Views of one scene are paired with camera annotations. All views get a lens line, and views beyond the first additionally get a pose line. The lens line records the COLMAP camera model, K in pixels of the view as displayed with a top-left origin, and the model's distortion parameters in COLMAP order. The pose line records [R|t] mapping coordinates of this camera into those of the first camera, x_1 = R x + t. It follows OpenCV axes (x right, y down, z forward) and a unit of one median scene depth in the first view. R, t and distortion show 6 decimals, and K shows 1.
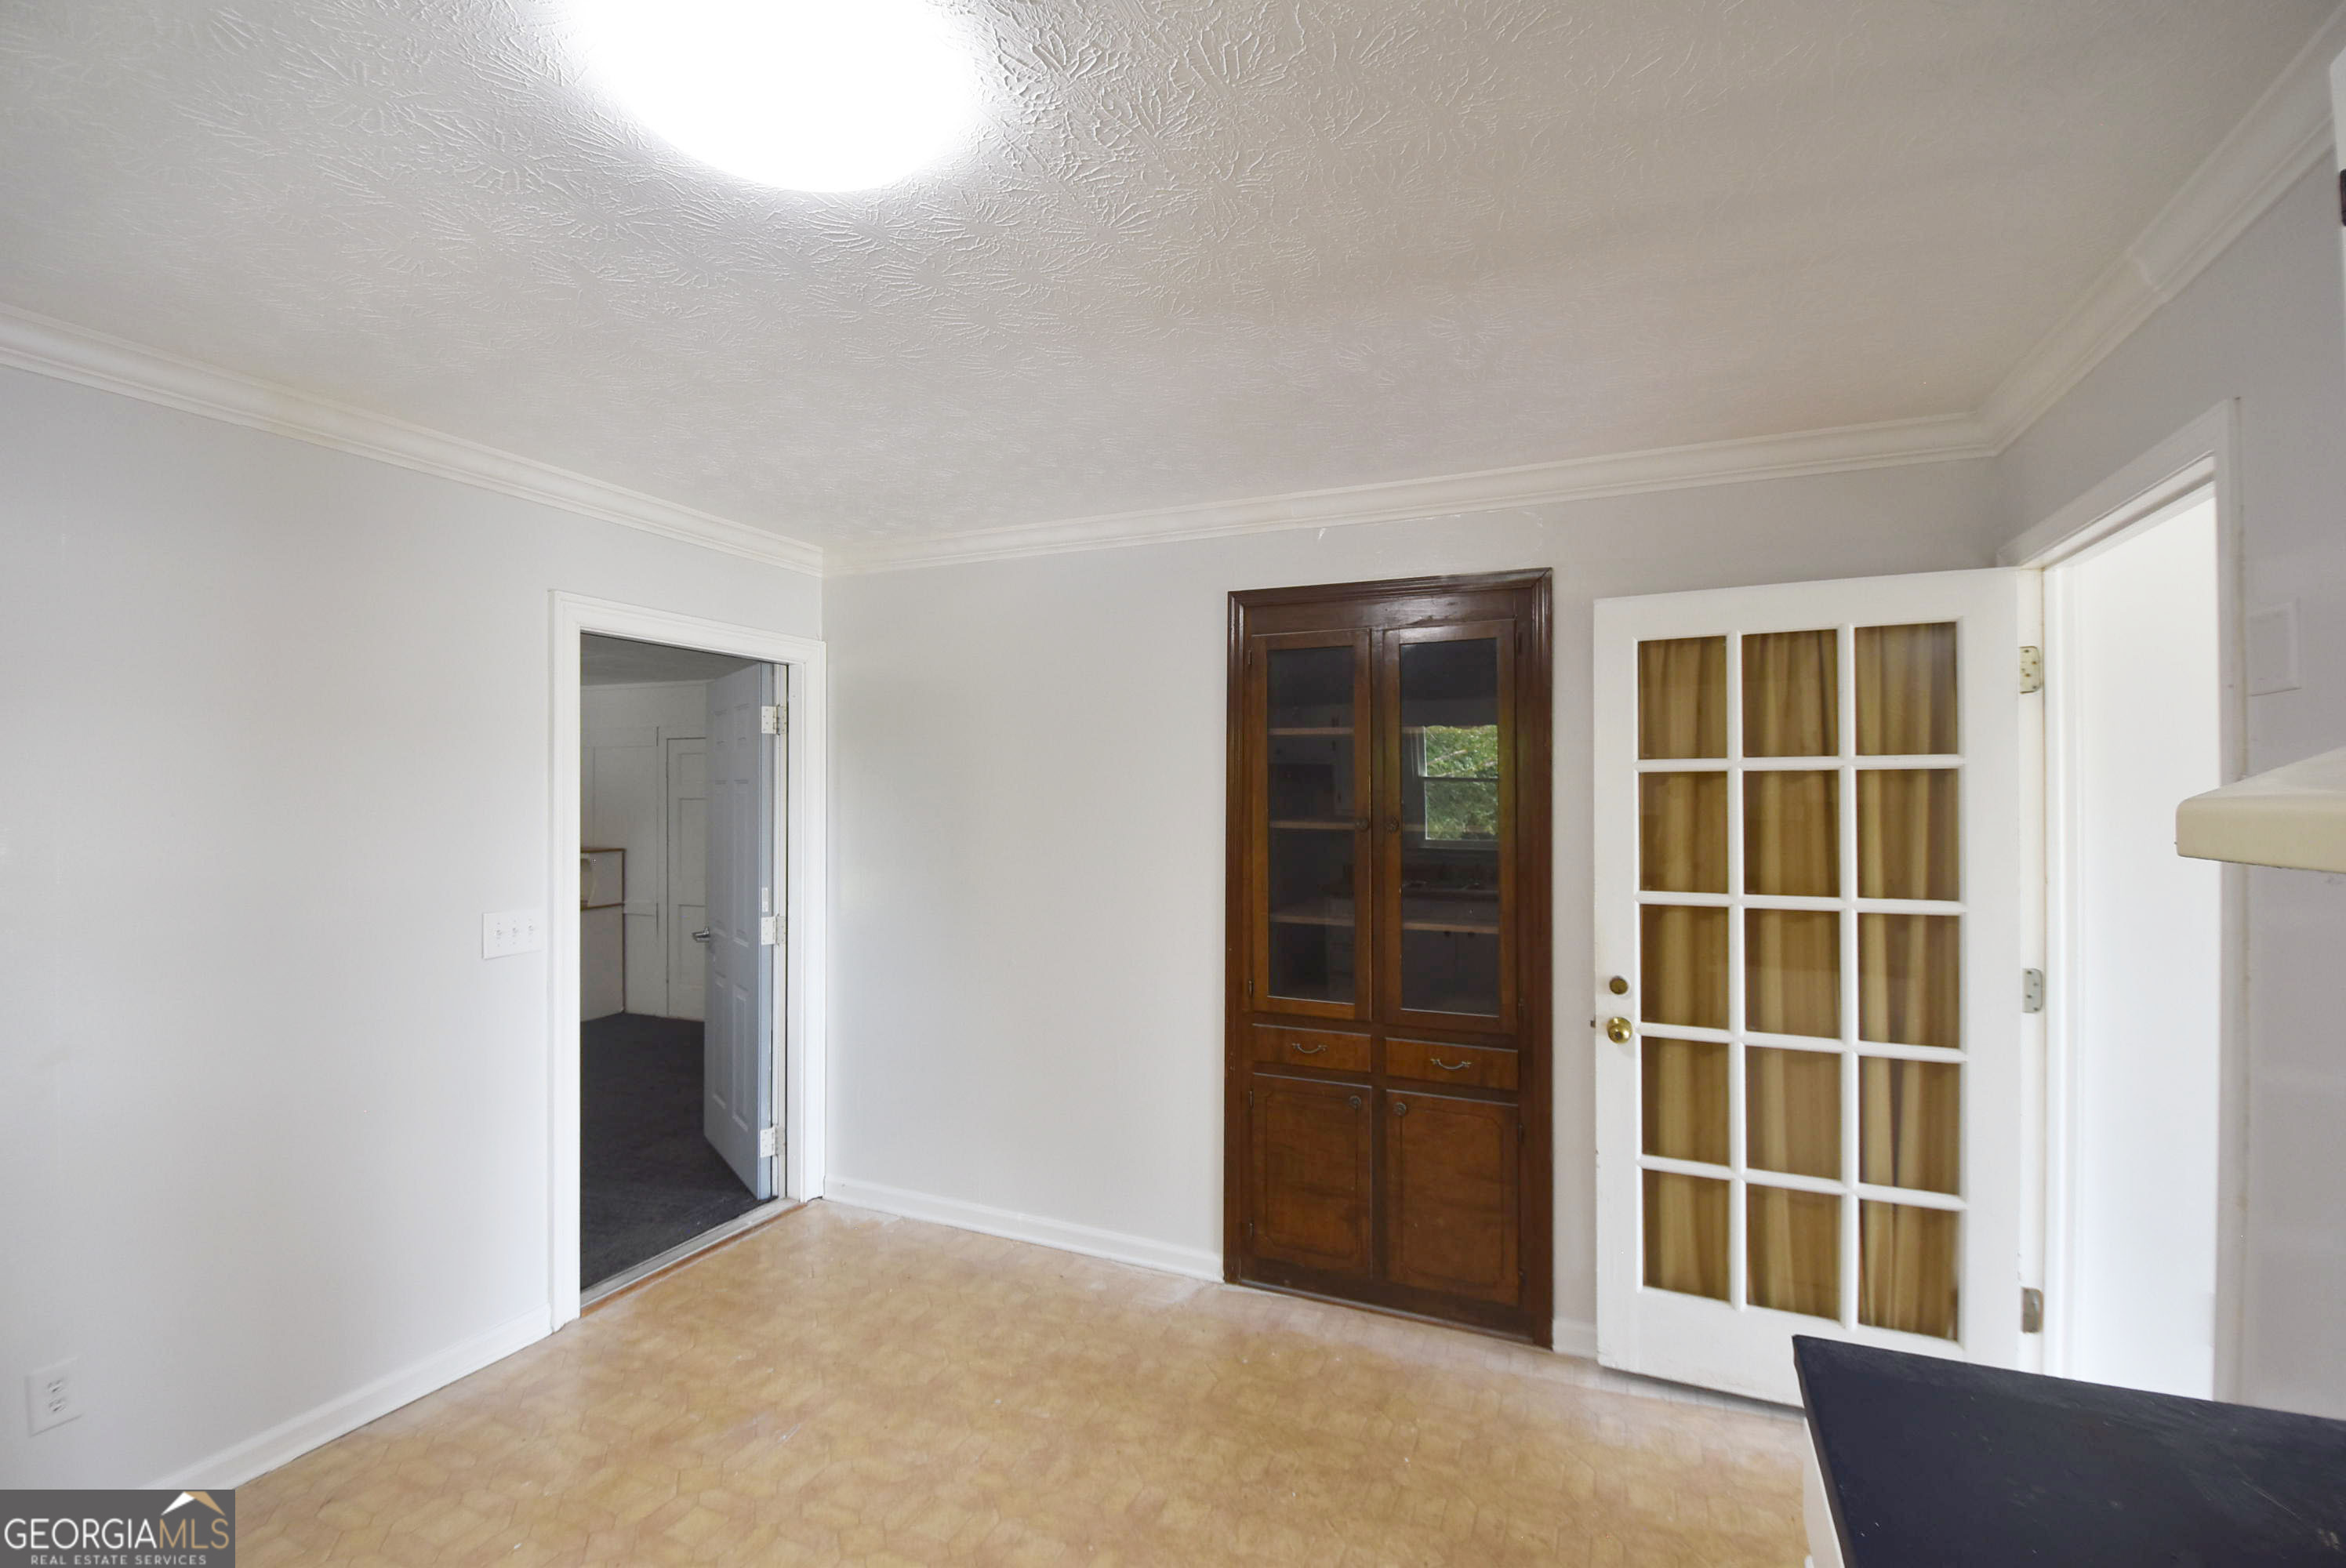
lens RADIAL K [[1028.6, 0, 1178.6], [0, 1028.6, 780.2], [0, 0, 1]] dist [0.012289, -0.025906]
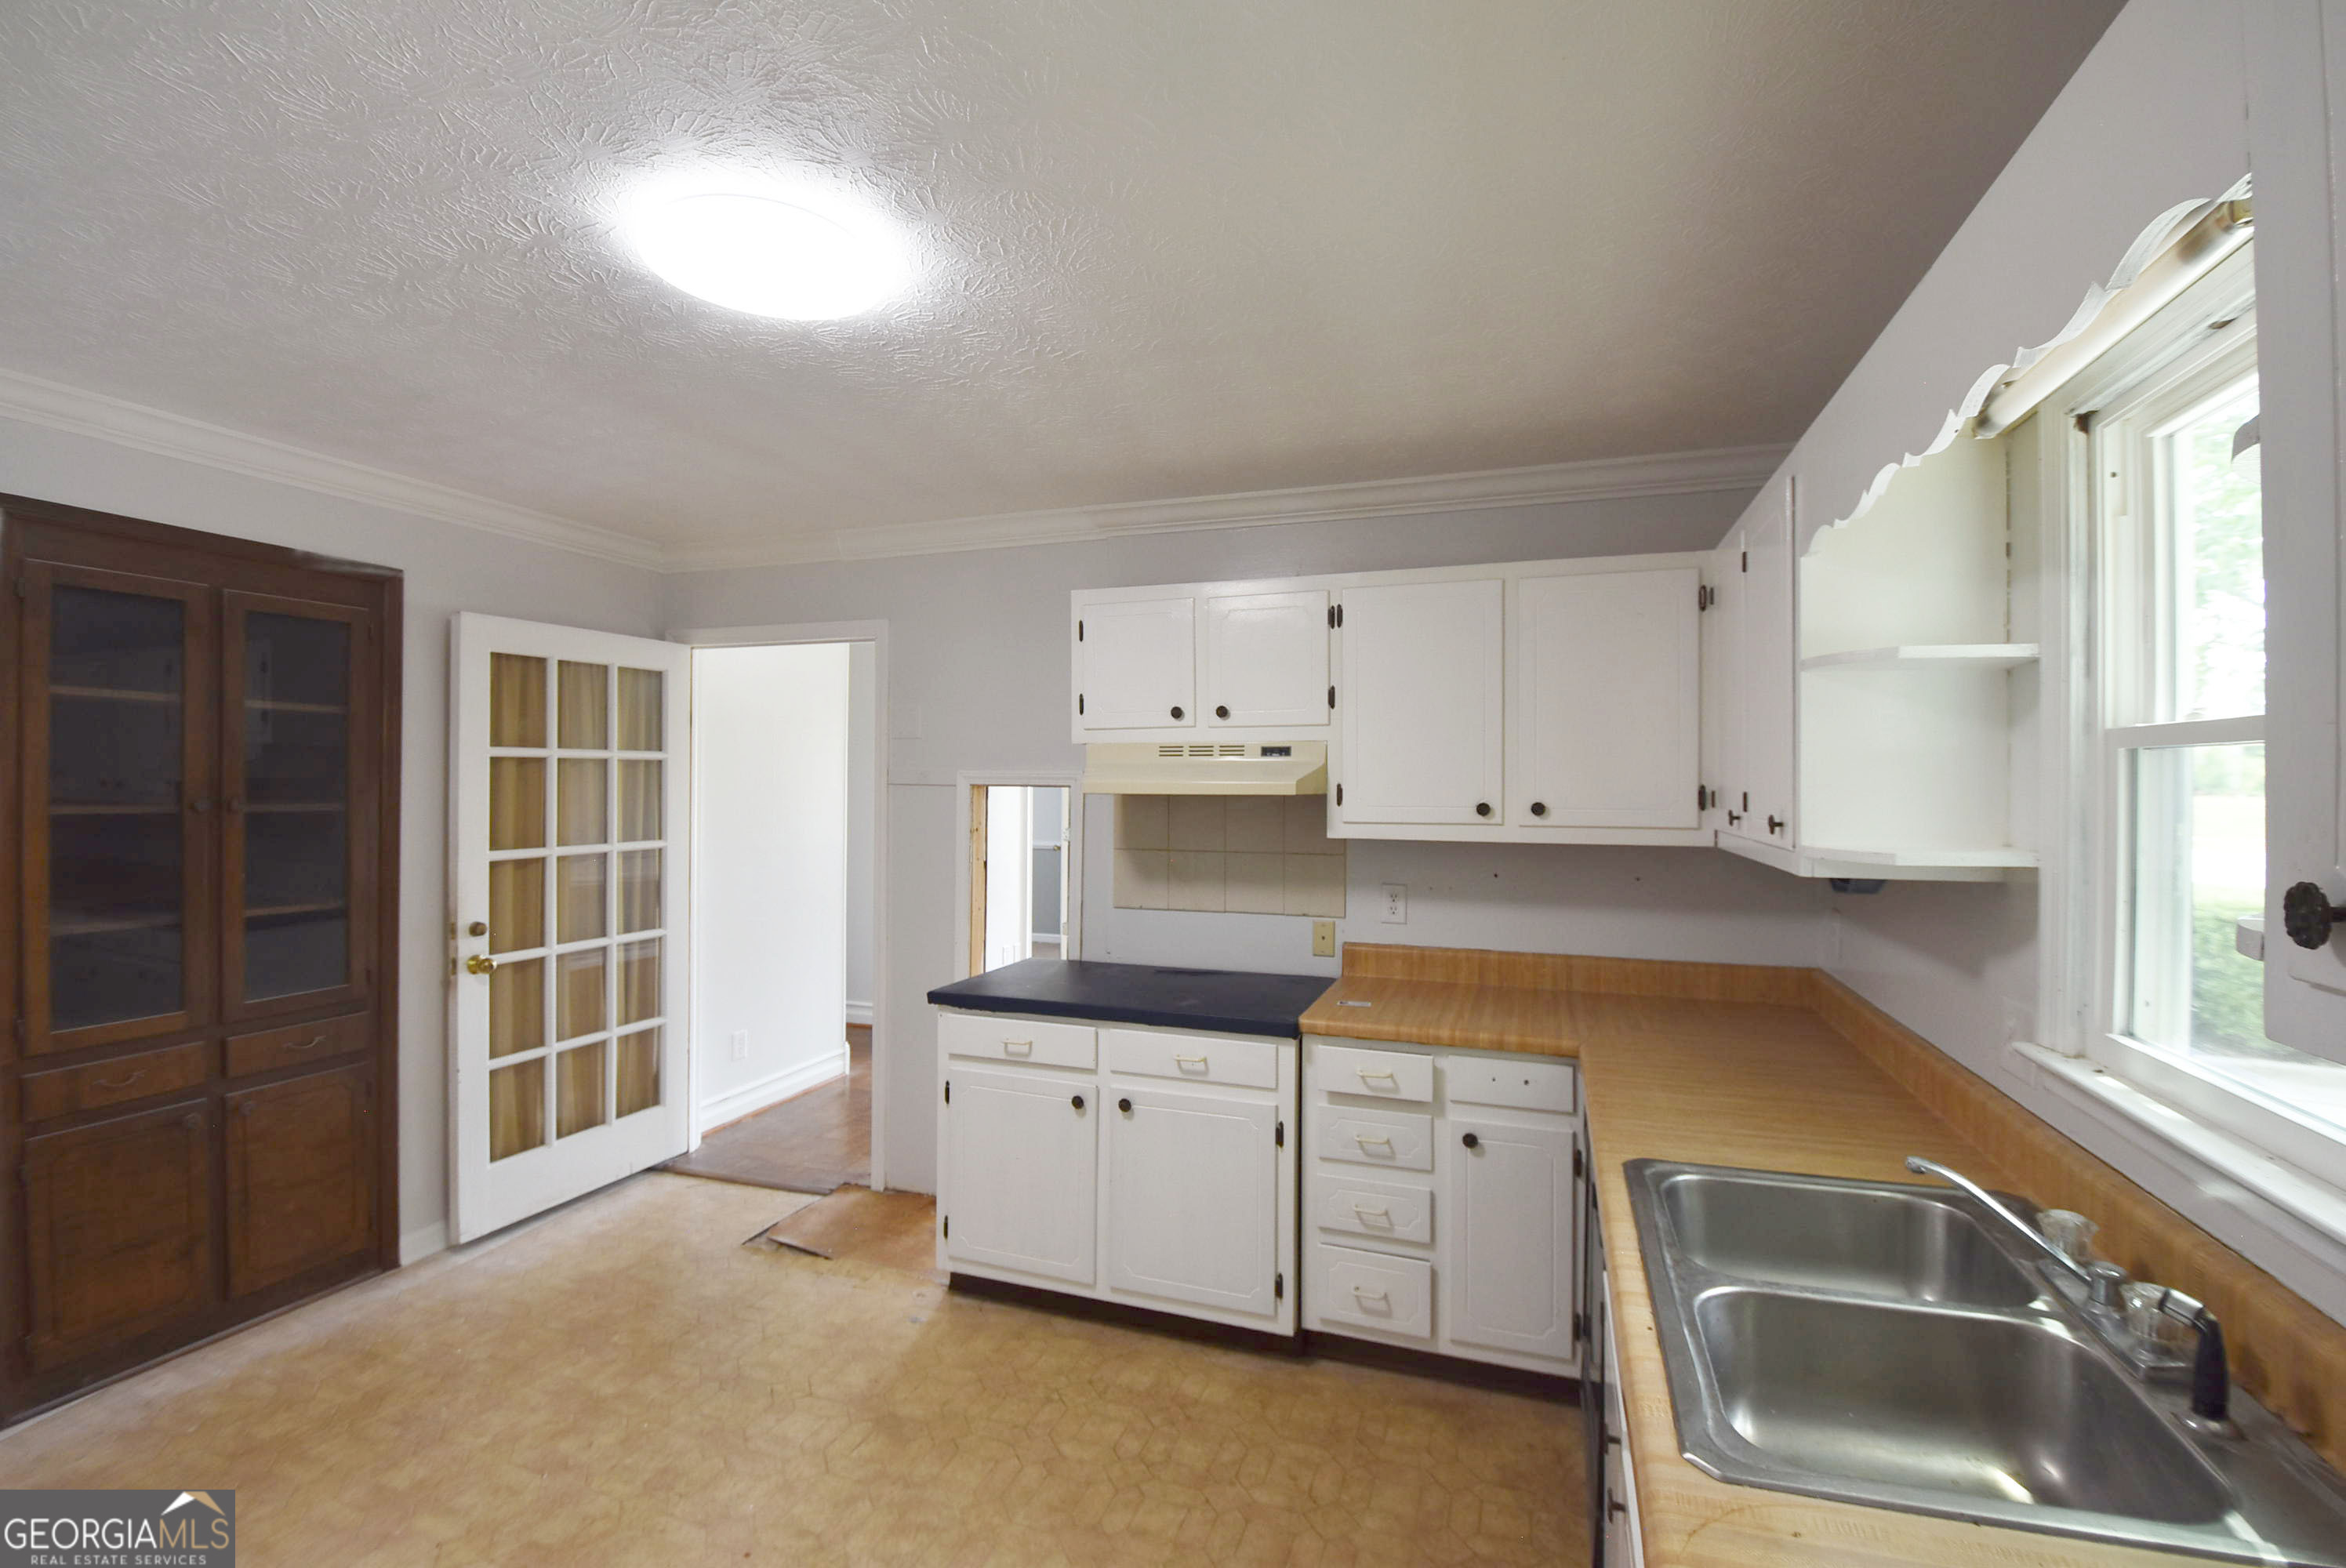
lens RADIAL K [[1028.6, 0, 1178.6], [0, 1028.6, 780.2], [0, 0, 1]] dist [0.012289, -0.025906]
pose [[-0.078220, 0.000443, 0.996936, -0.861323], [-0.017332, 0.999848, -0.001804, 0.008682], [-0.996785, -0.017420, -0.078200, 0.261125]]
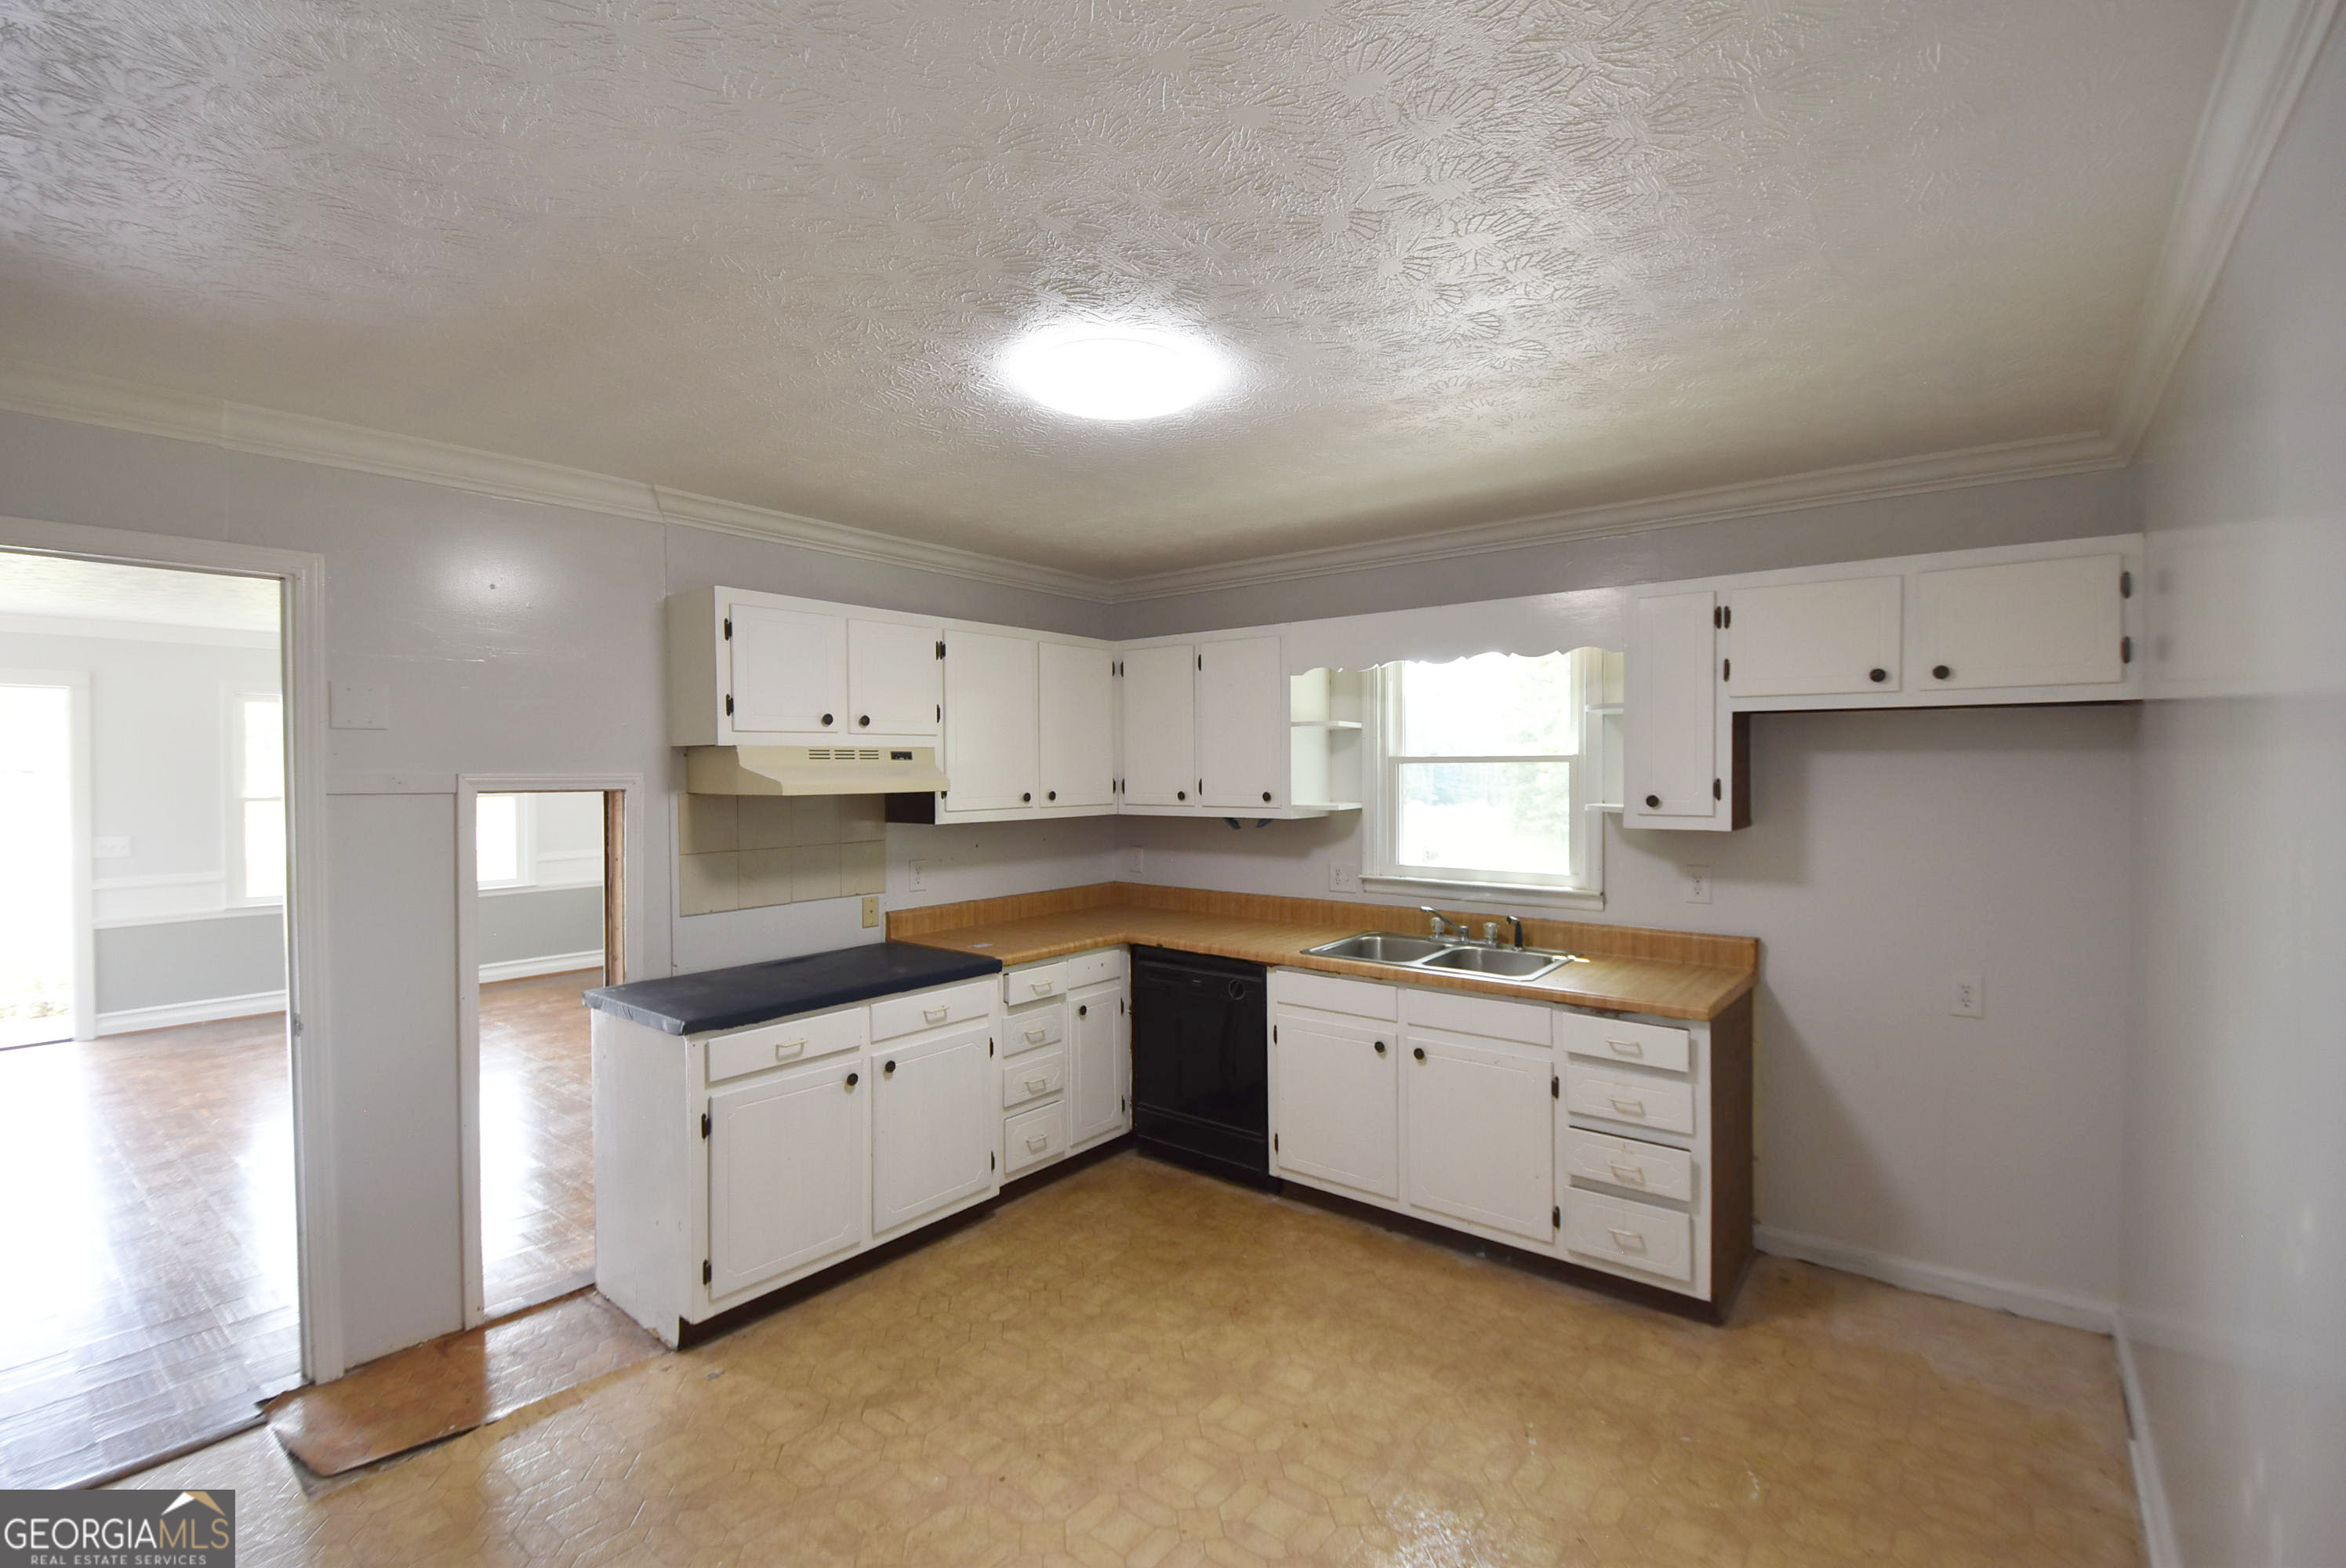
lens RADIAL K [[1028.6, 0, 1178.6], [0, 1028.6, 780.2], [0, 0, 1]] dist [0.012289, -0.025906]
pose [[-0.968322, 0.001128, 0.249701, -0.439869], [0.000987, 0.999999, -0.000691, 0.006717], [-0.249701, -0.000423, -0.968323, 1.292092]]
